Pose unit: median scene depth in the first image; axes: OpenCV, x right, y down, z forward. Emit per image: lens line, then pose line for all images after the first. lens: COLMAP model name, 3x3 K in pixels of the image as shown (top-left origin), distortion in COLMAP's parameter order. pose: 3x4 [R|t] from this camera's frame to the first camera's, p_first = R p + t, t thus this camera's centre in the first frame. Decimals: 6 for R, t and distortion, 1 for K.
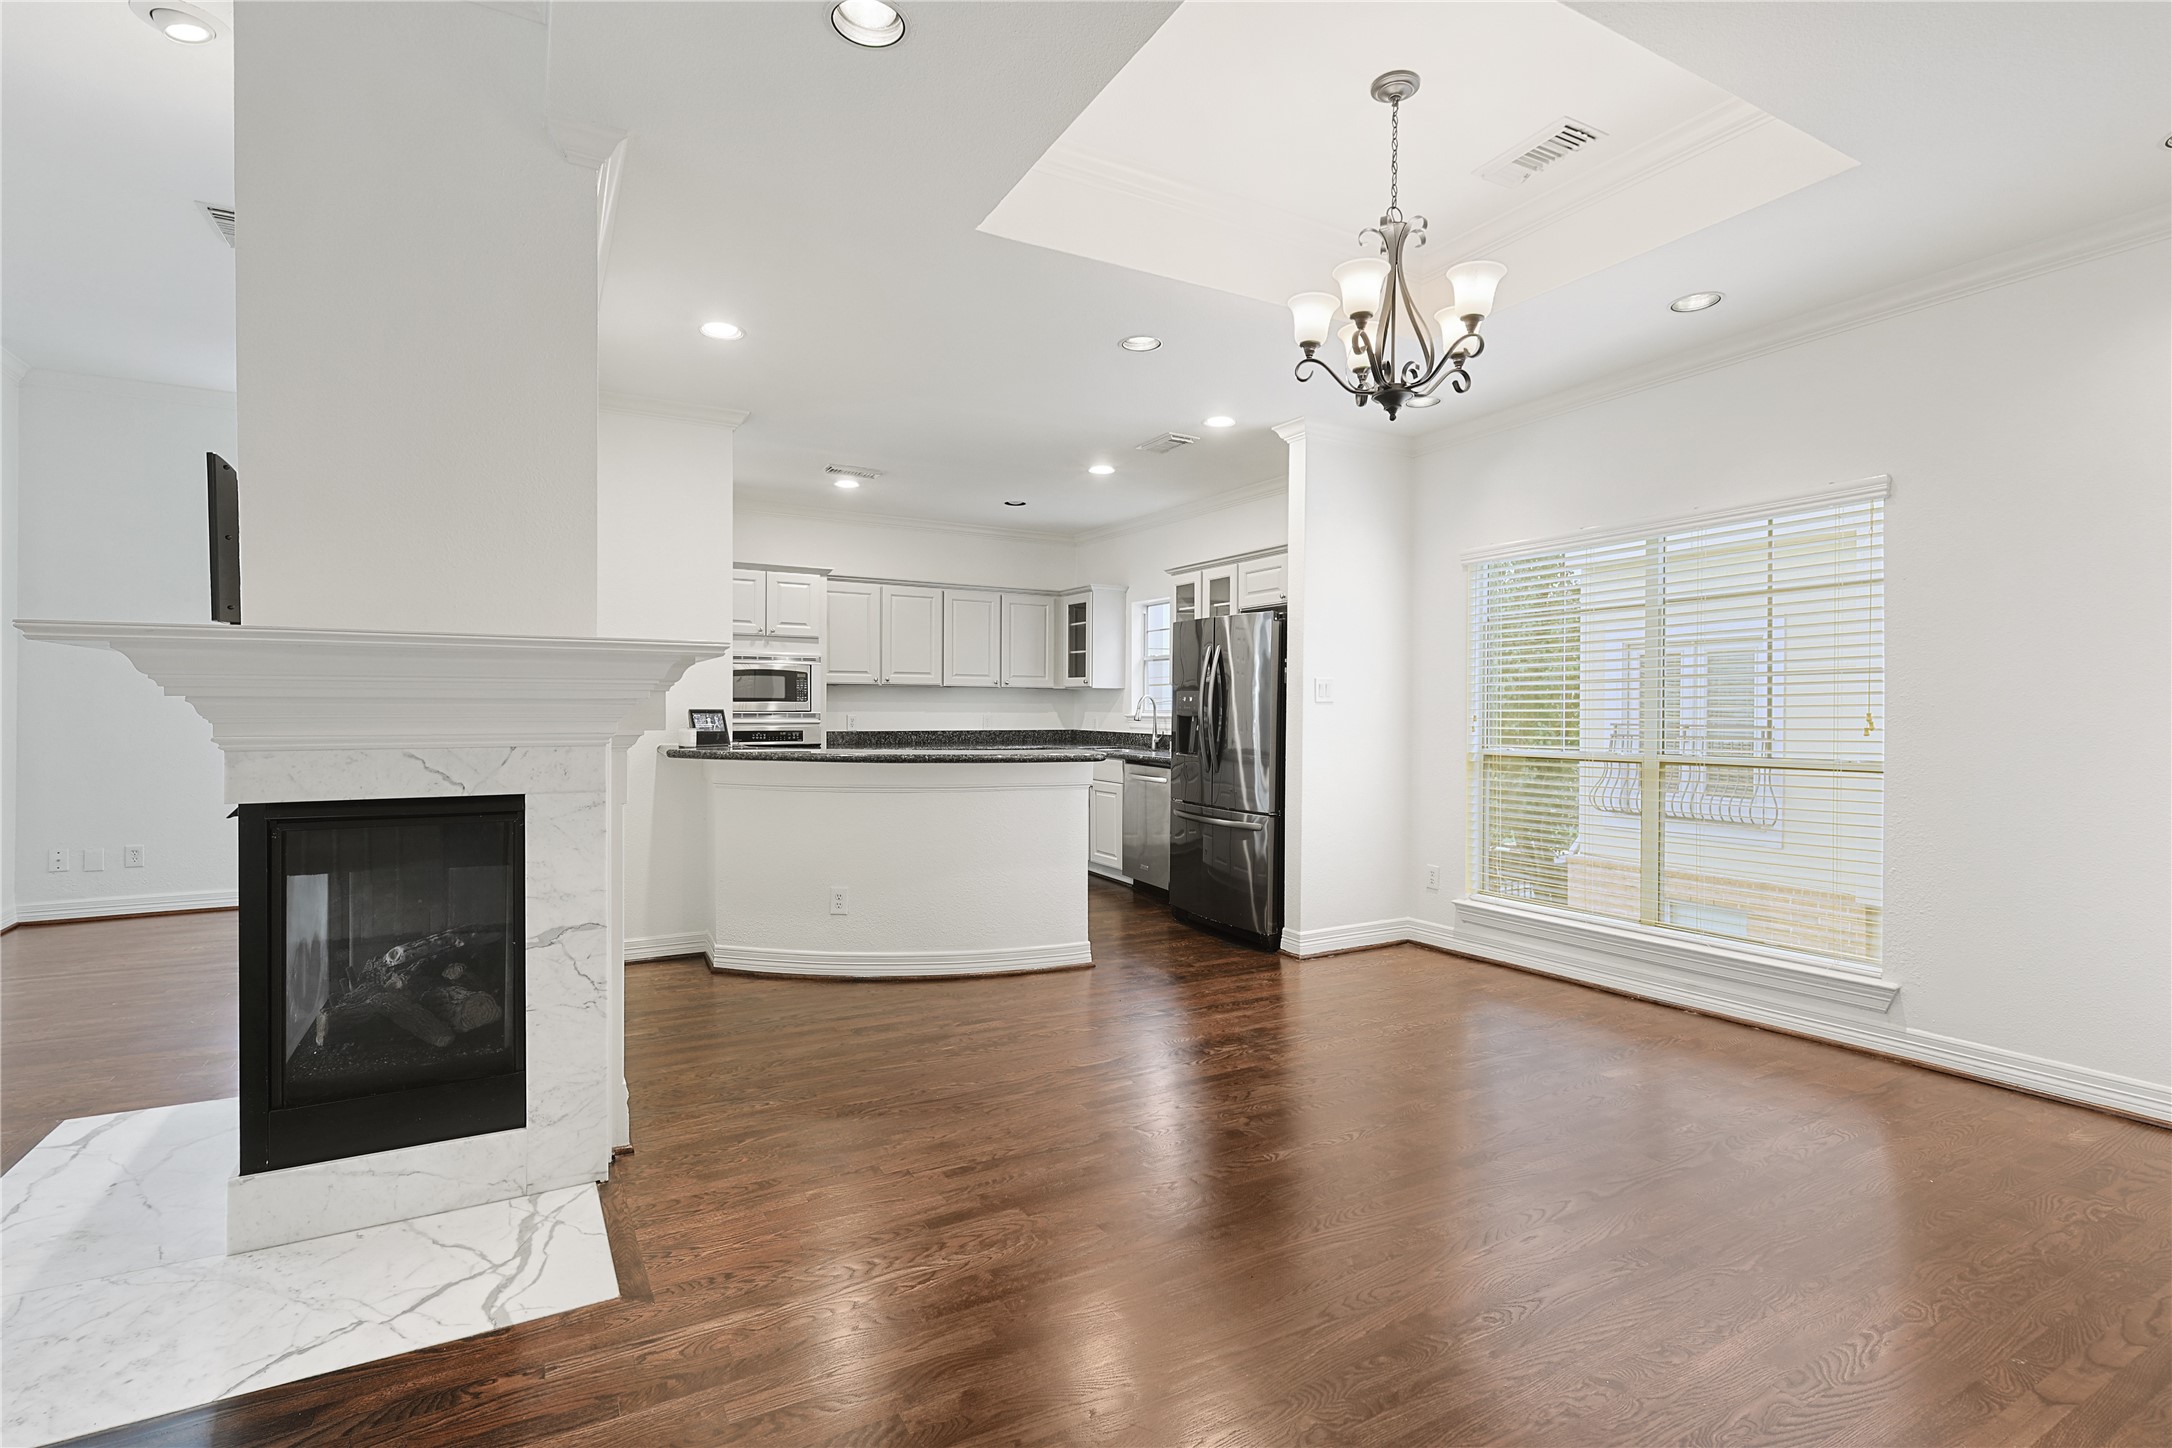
lens RADIAL K [[1002.0, 0, 1098.9], [0, 1002.0, 722.2], [0, 0, 1]] dist [-0.002449, 0.001941]
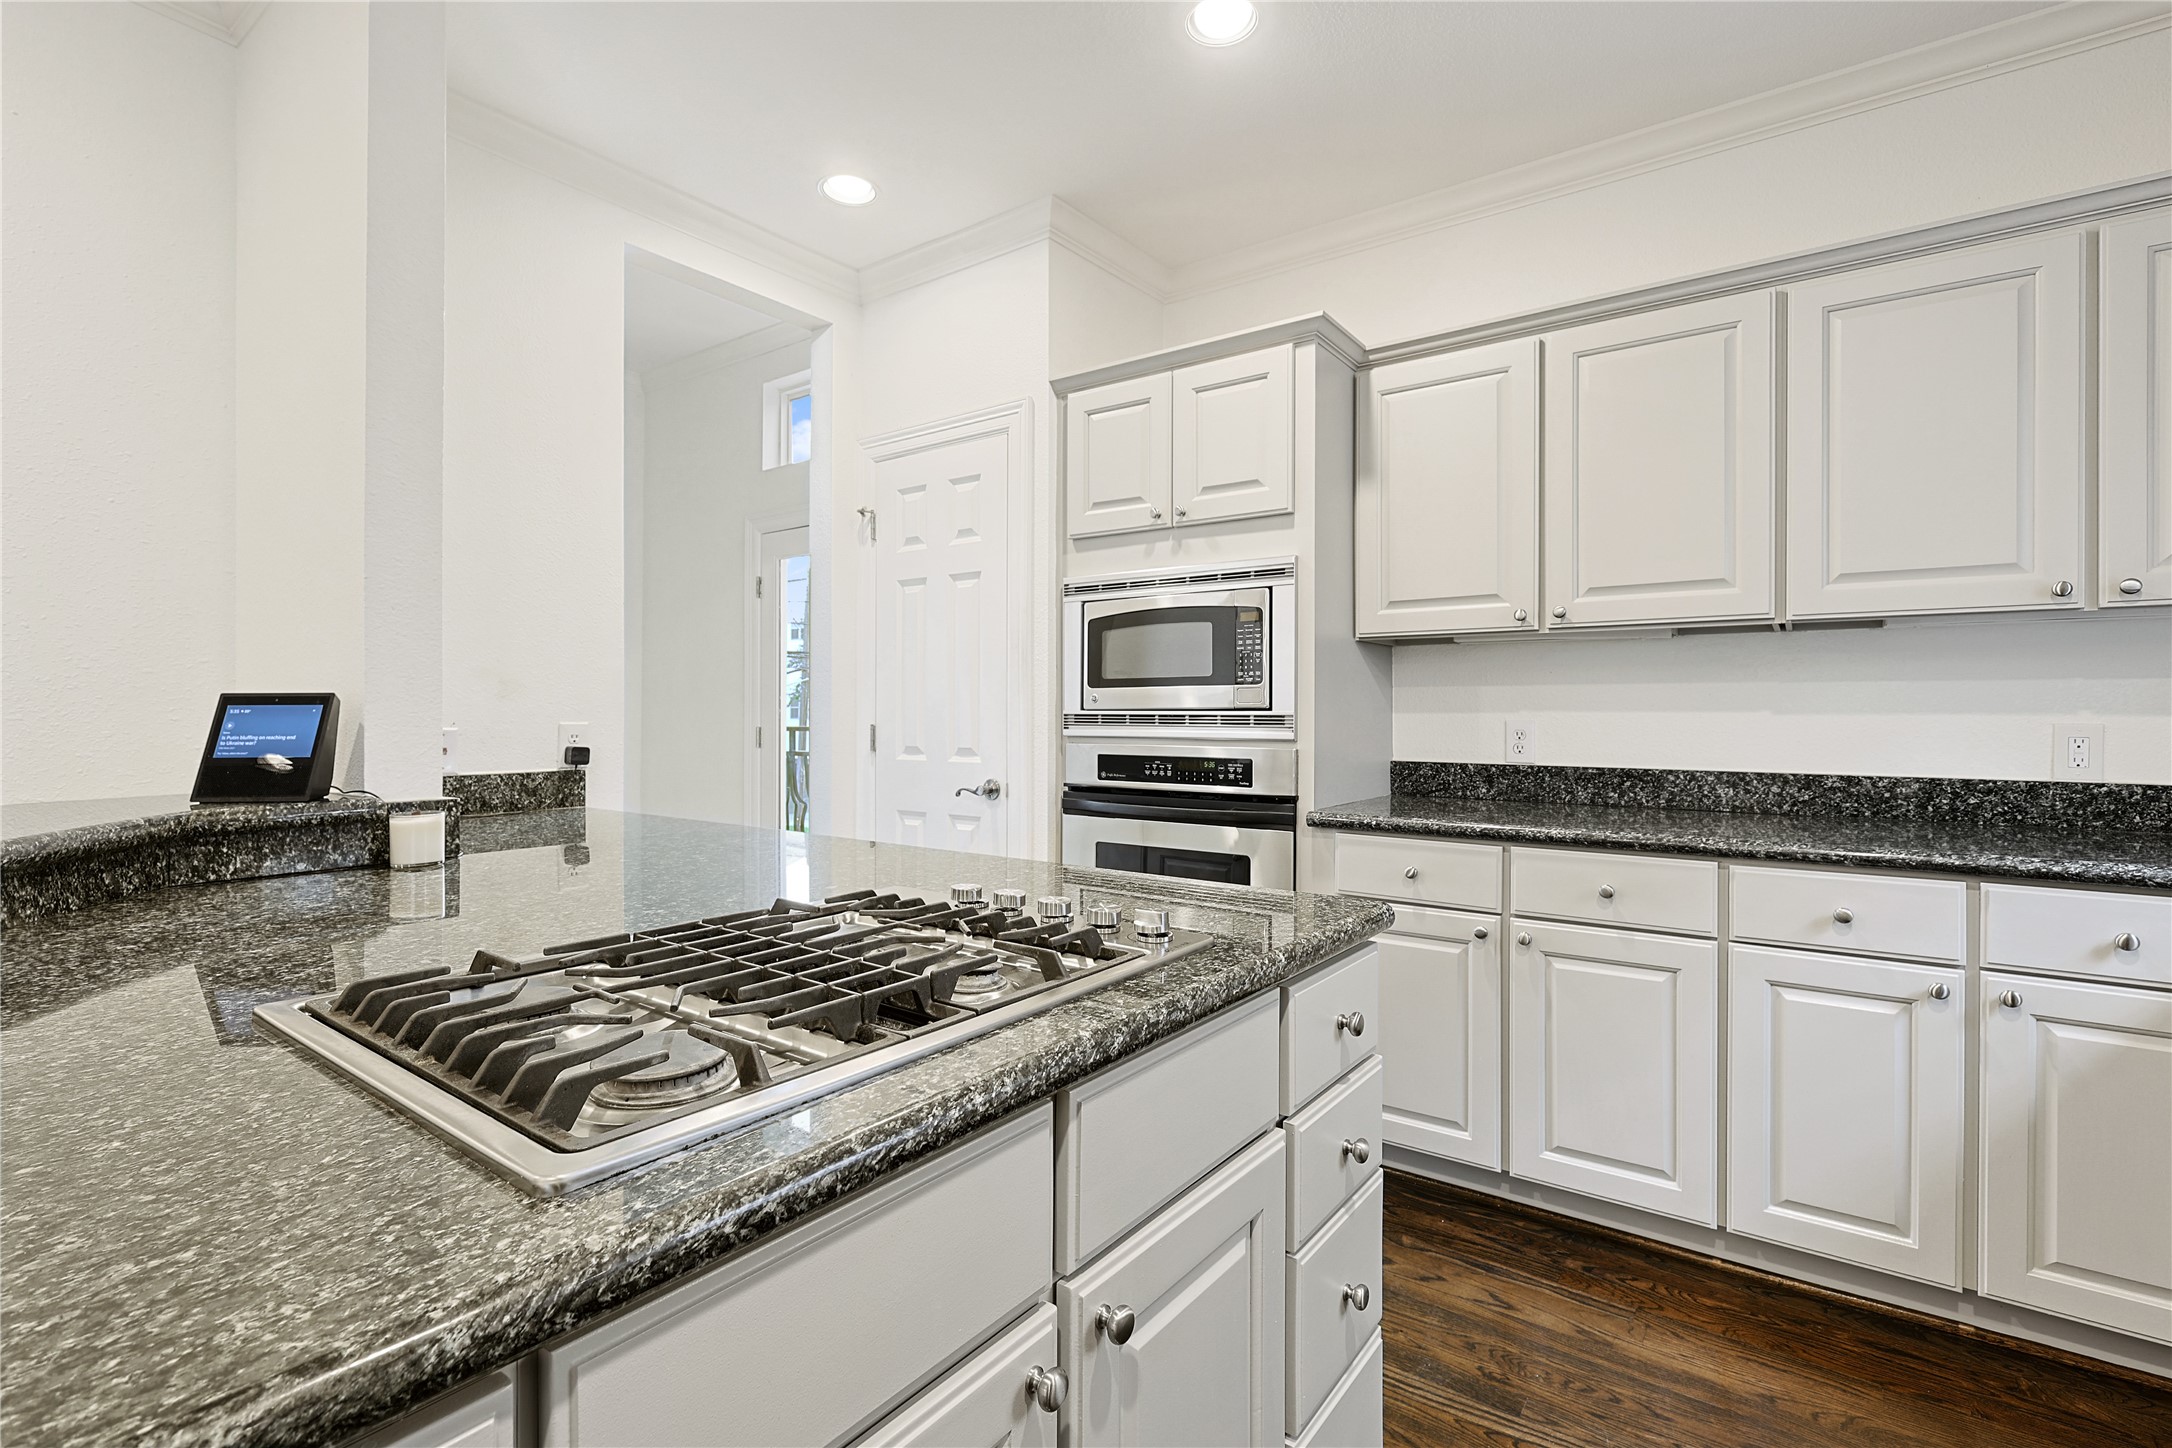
lens RADIAL K [[1002.0, 0, 1091.2], [0, 1002.0, 710.7], [0, 0, 1]] dist [-0.002449, 0.001941]
pose [[0.397480, -0.006906, -0.917585, 0.029721], [-0.012749, 0.999834, -0.013048, -0.004175], [0.917522, 0.016884, 0.397326, 0.716924]]
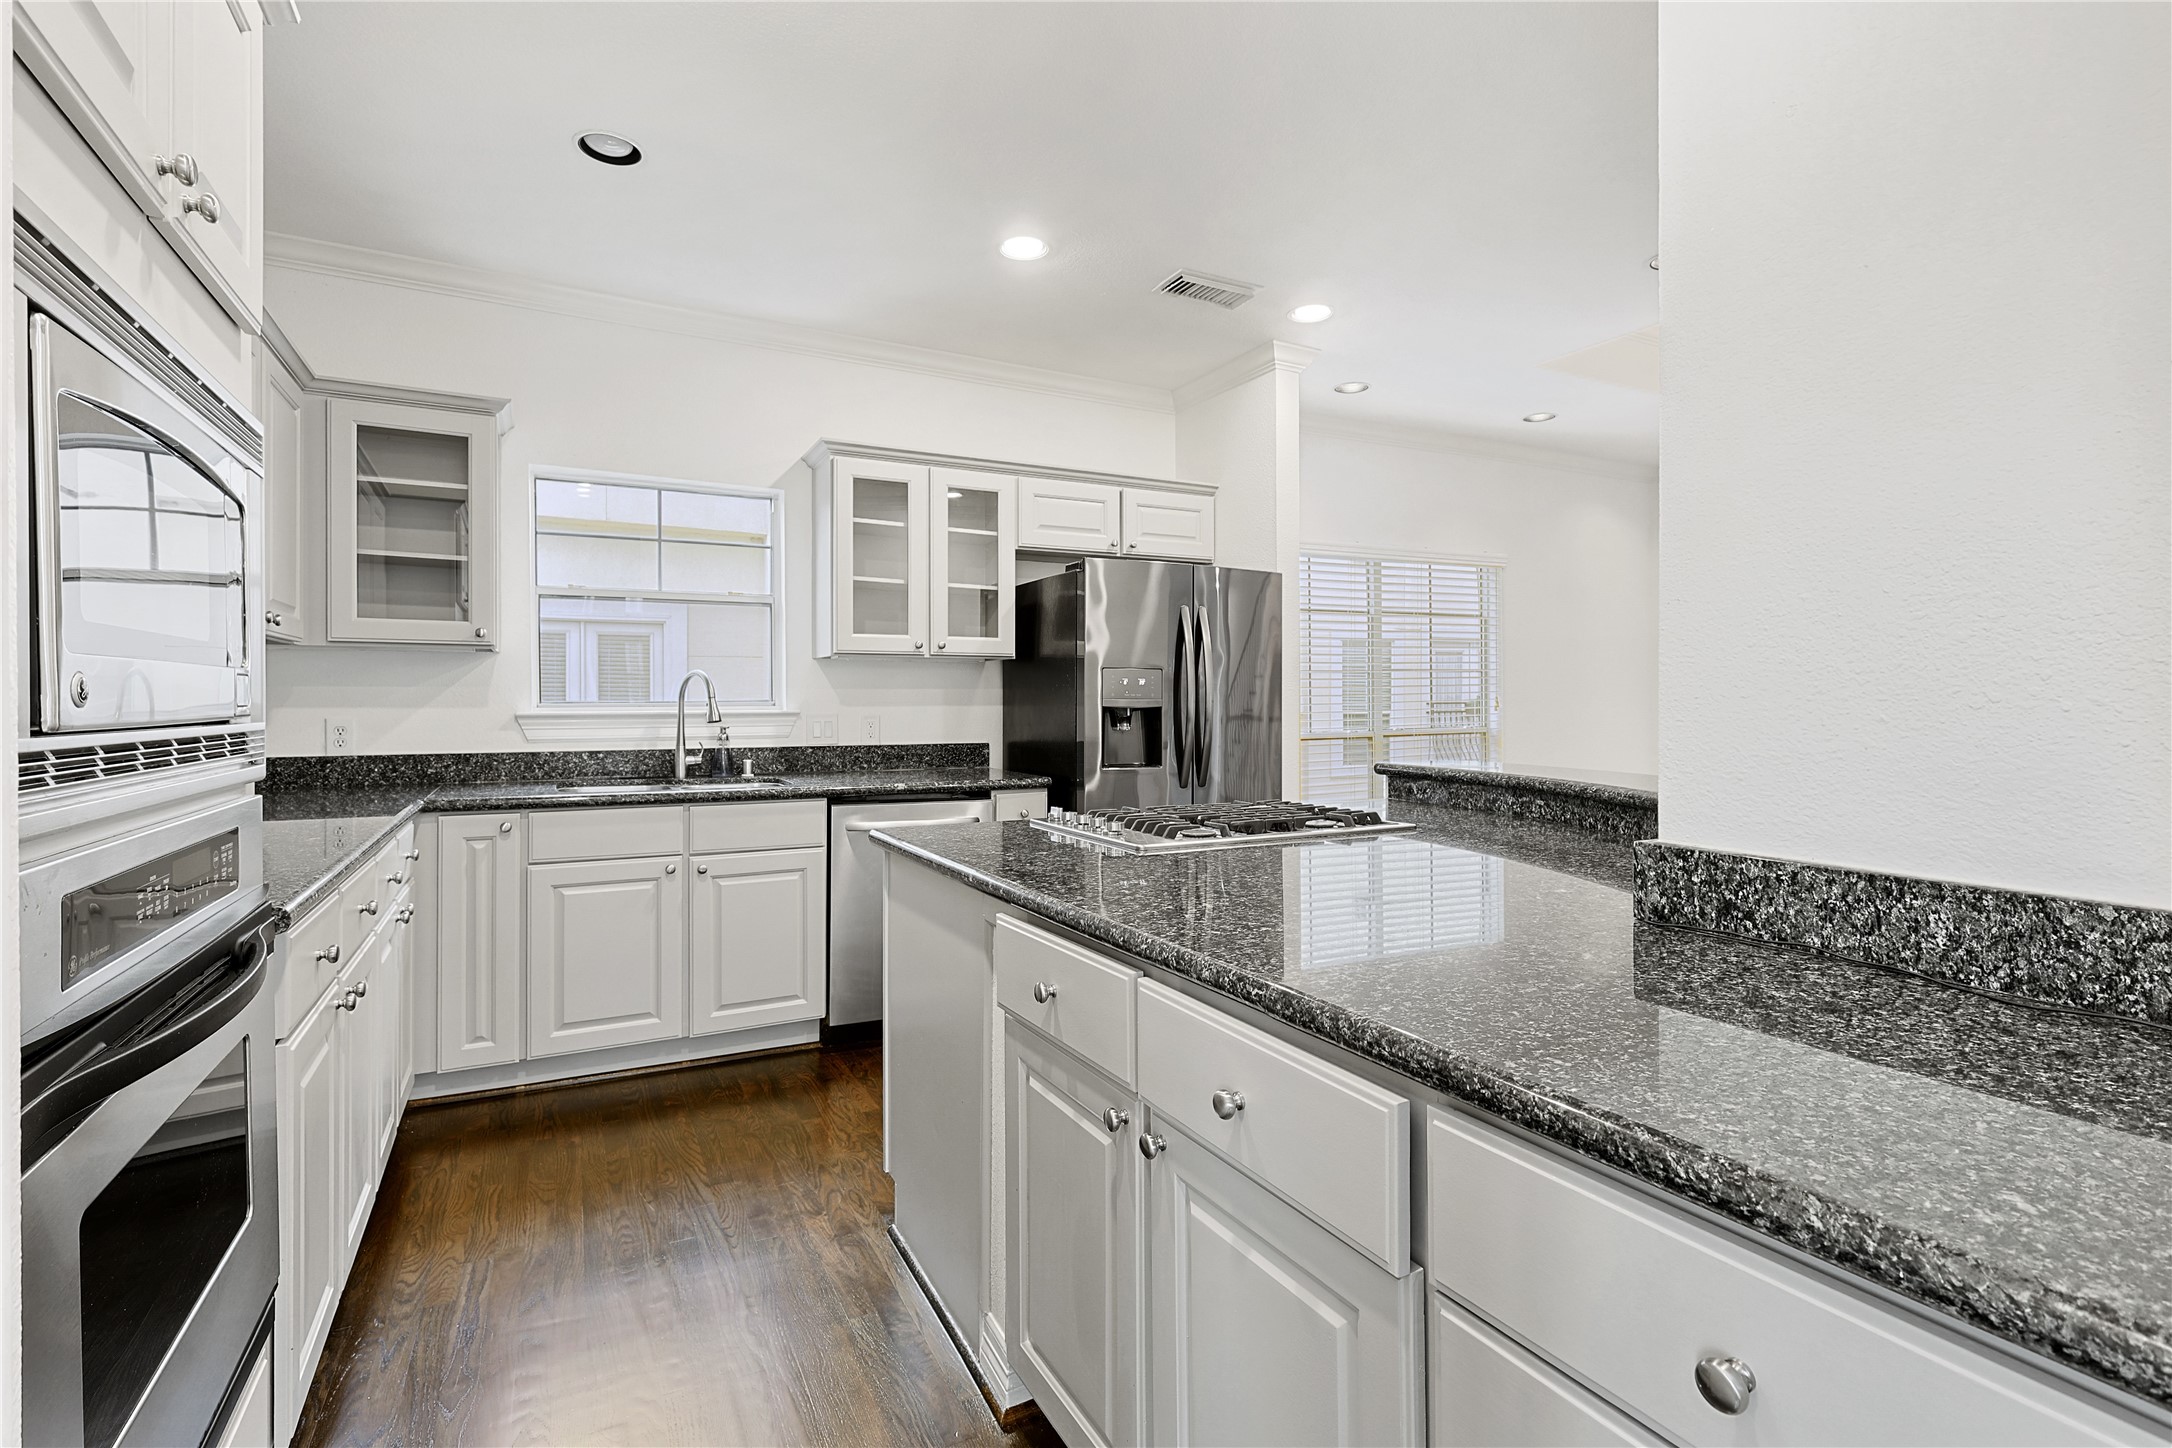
lens RADIAL K [[1002.0, 0, 1094.4], [0, 1002.0, 700.9], [0, 0, 1]] dist [-0.002449, 0.001941]
pose [[0.028987, -0.007067, 0.999555, -0.426426], [0.017285, 0.999829, 0.006567, -0.011376], [-0.999430, 0.017087, 0.029105, 0.766187]]
